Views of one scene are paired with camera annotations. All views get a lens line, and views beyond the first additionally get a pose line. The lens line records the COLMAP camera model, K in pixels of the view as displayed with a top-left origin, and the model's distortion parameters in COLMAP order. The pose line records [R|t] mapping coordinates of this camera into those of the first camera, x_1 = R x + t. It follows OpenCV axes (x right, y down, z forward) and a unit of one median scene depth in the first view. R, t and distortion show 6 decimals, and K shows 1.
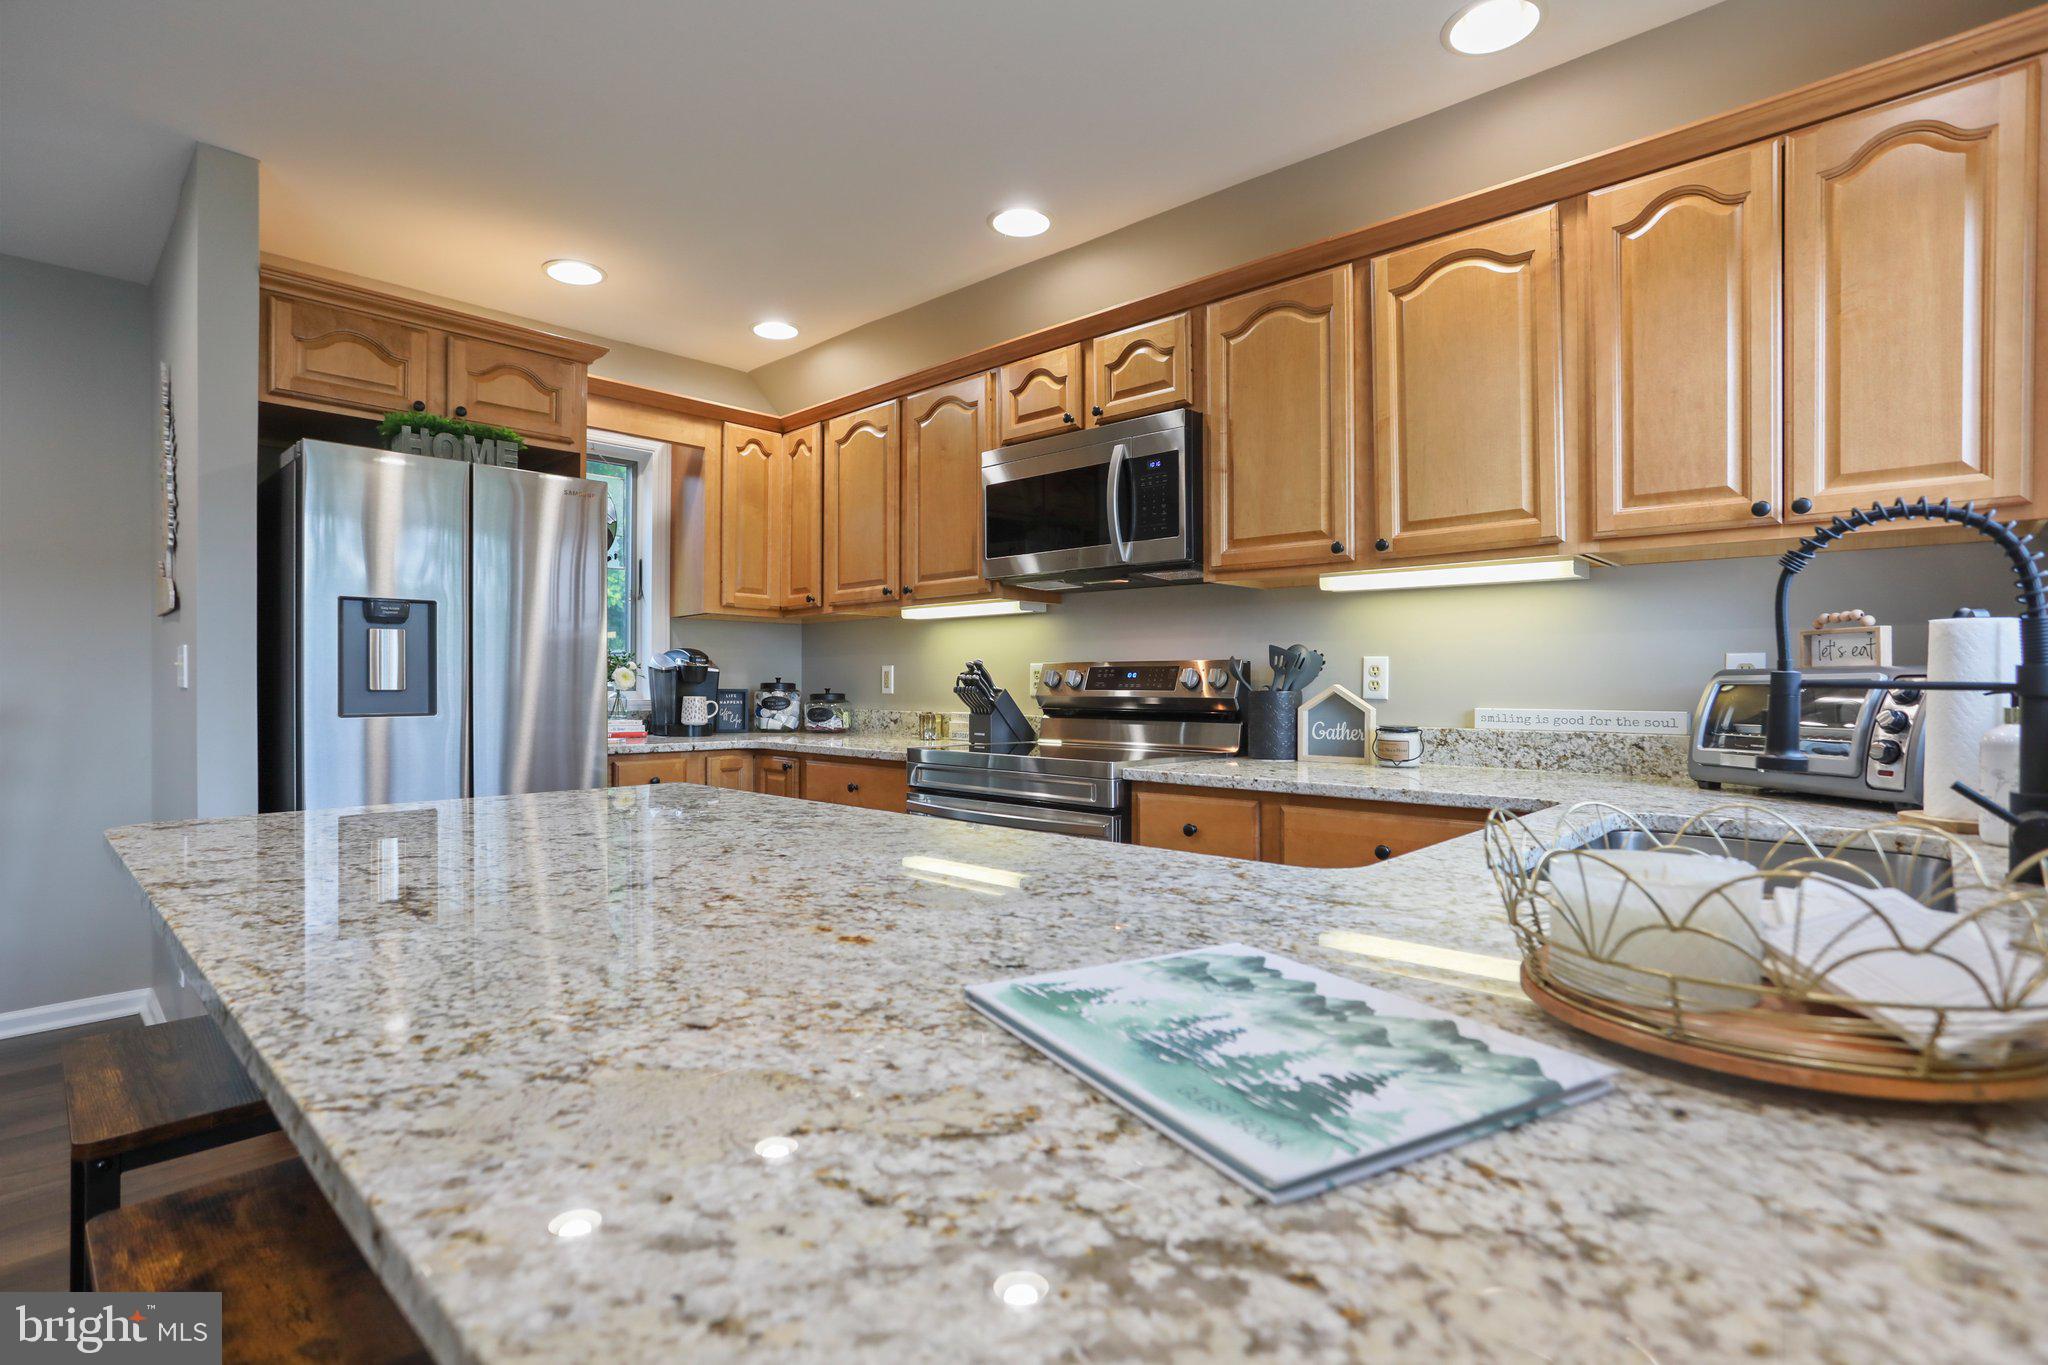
lens RADIAL K [[996.9, 0, 1012.0], [0, 996.9, 671.9], [0, 0, 1]] dist [-0.035871, 0.019178]
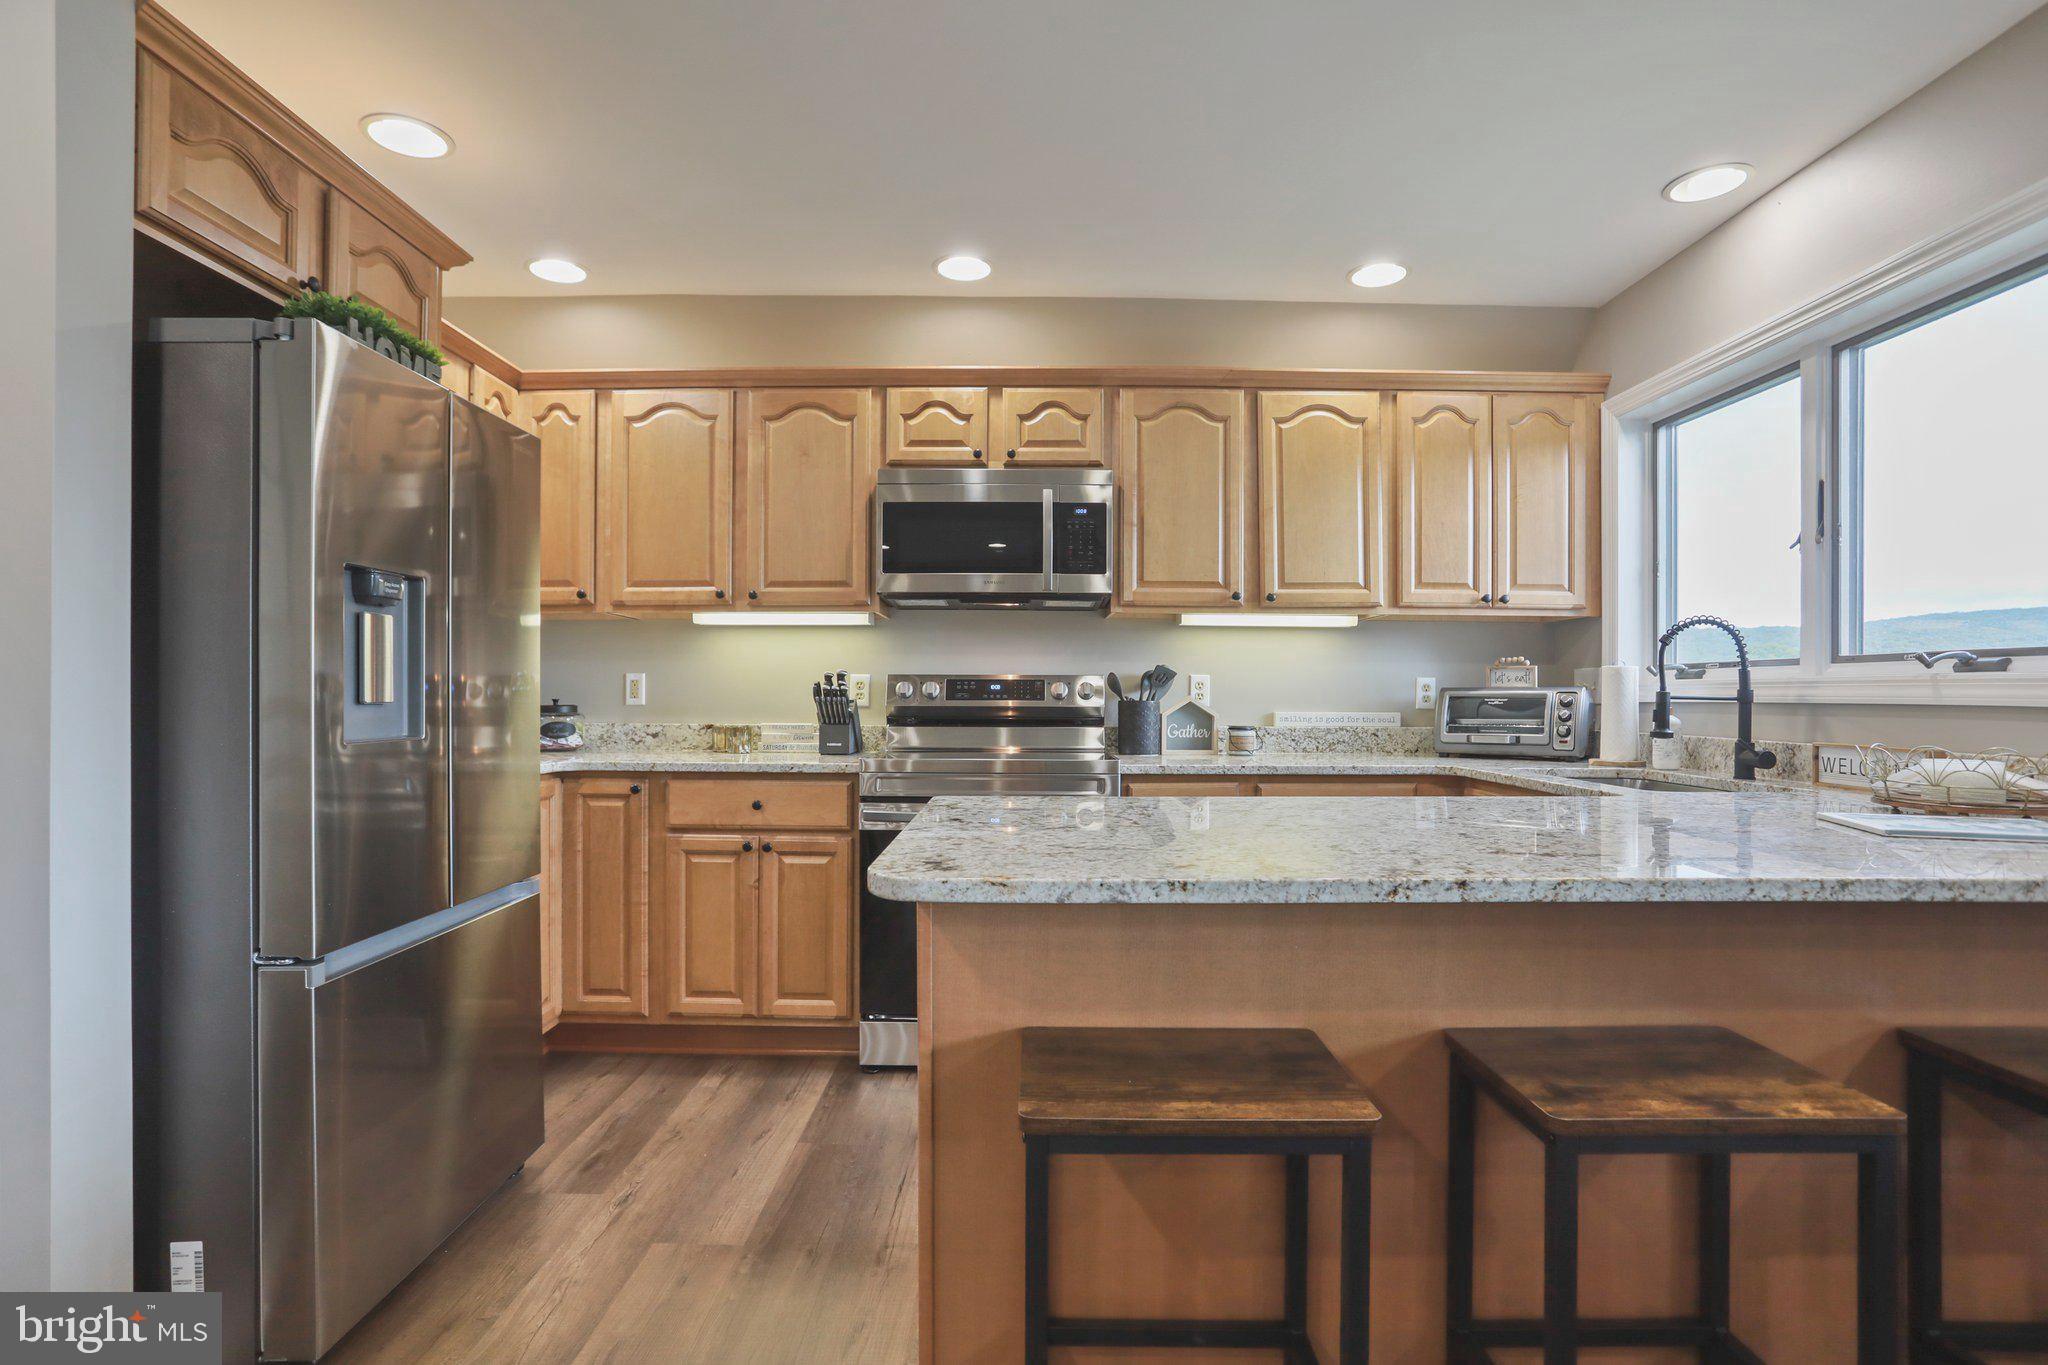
lens RADIAL K [[996.9, 0, 1018.7], [0, 996.9, 686.7], [0, 0, 1]] dist [-0.035871, 0.019178]
pose [[0.729937, 0.007438, 0.683474, -0.742635], [-0.010975, 0.999939, 0.000840, 0.001692], [-0.683426, -0.008114, 0.729975, 0.179984]]
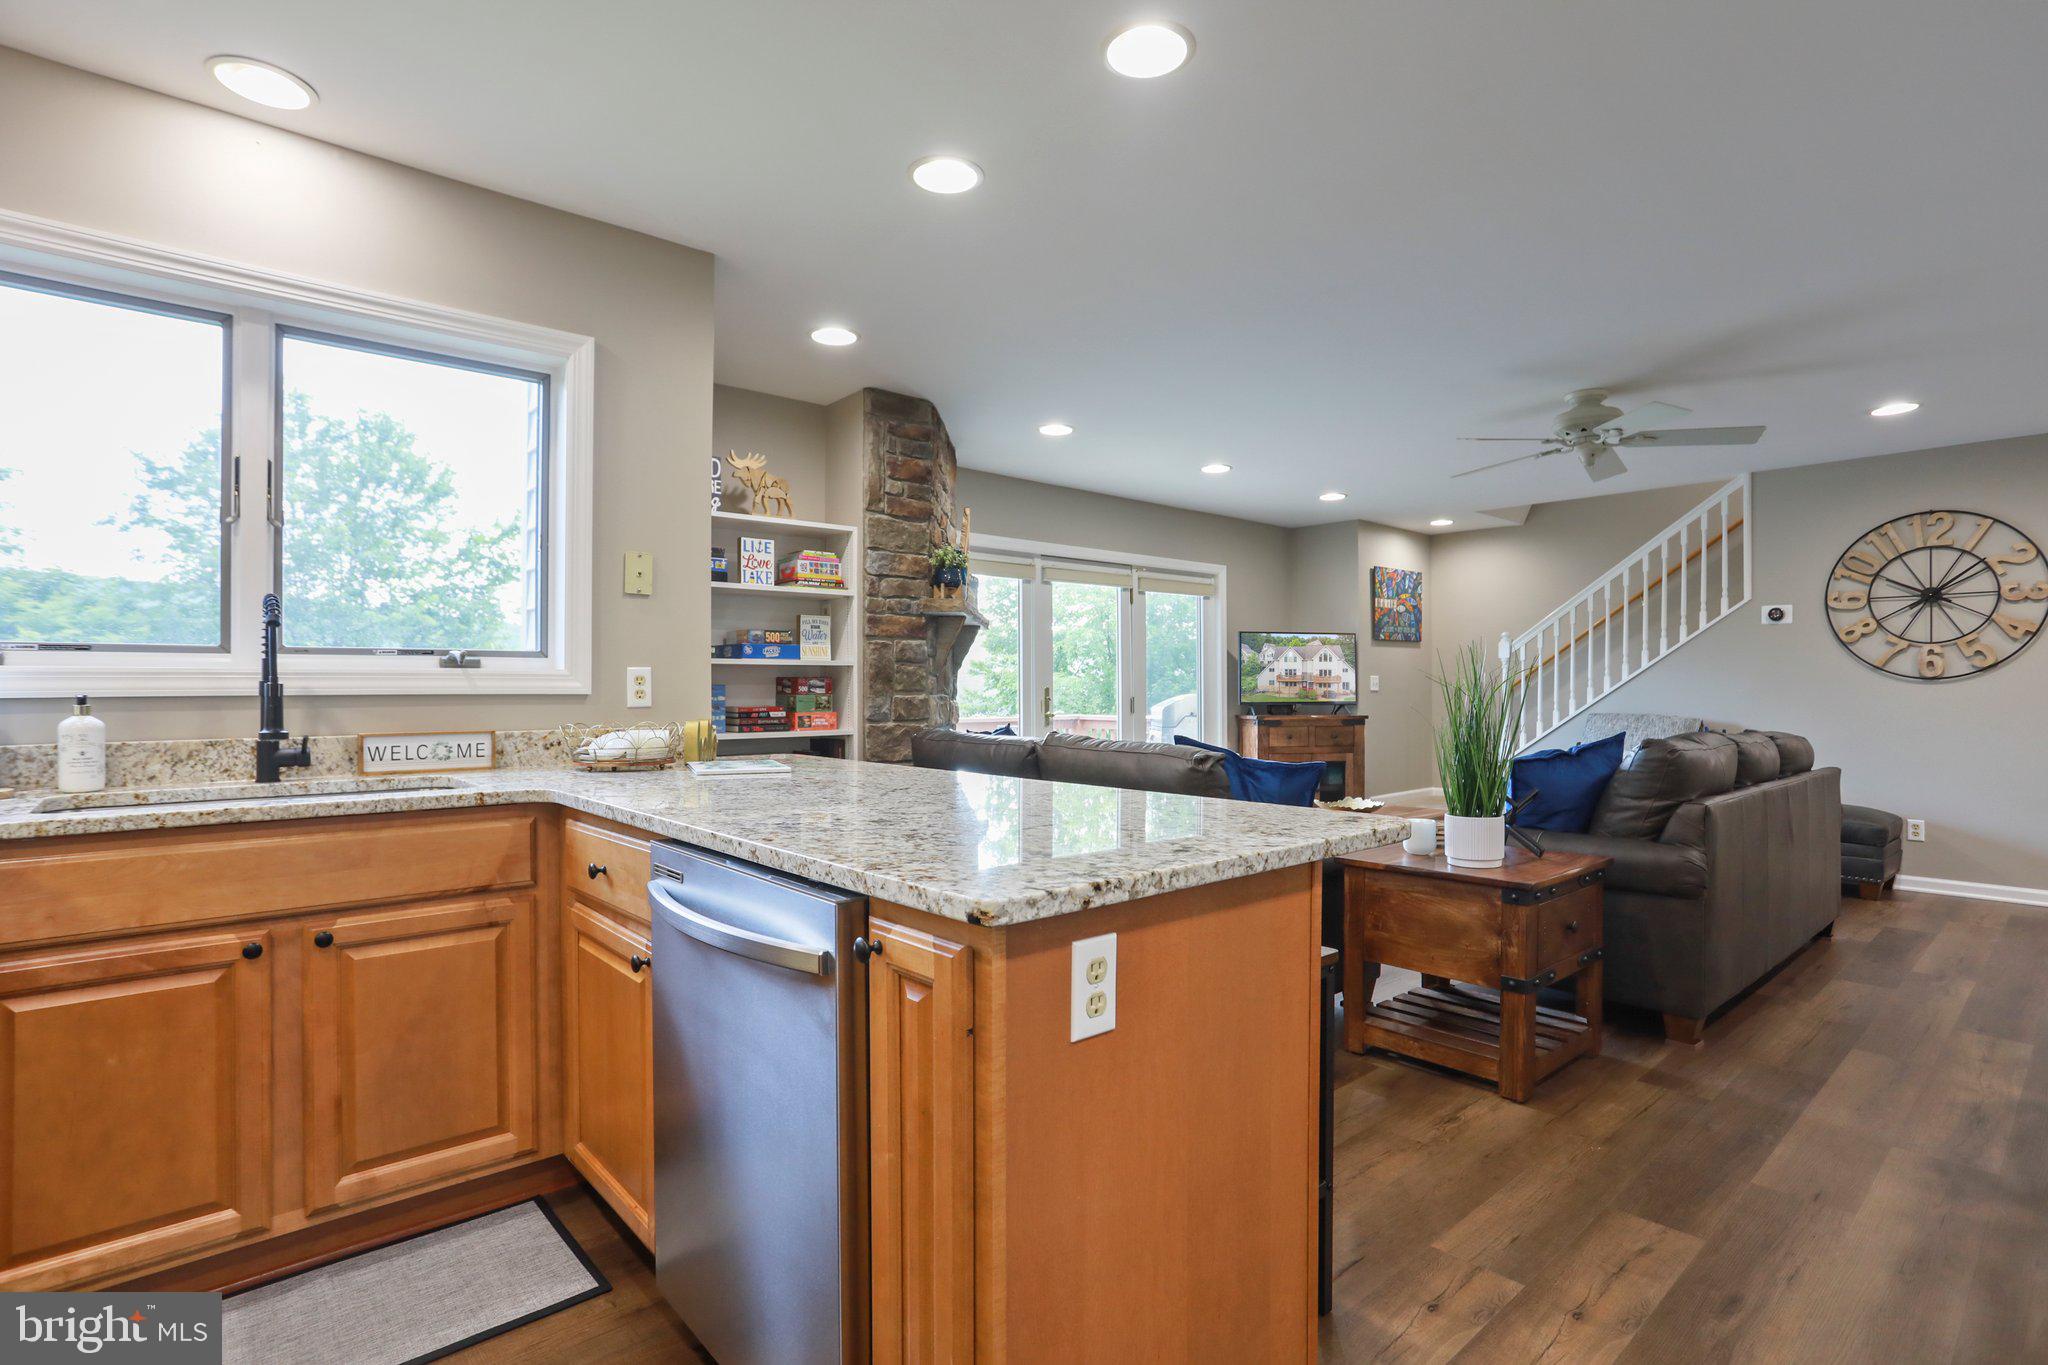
lens RADIAL K [[996.9, 0, 1023.3], [0, 996.9, 684.7], [0, 0, 1]] dist [-0.035871, 0.019178]
pose [[-0.996189, -0.000111, 0.087222, -0.298998], [-0.000697, 0.999977, -0.006683, 0.005299], [-0.087219, -0.006718, -0.996167, 1.169604]]
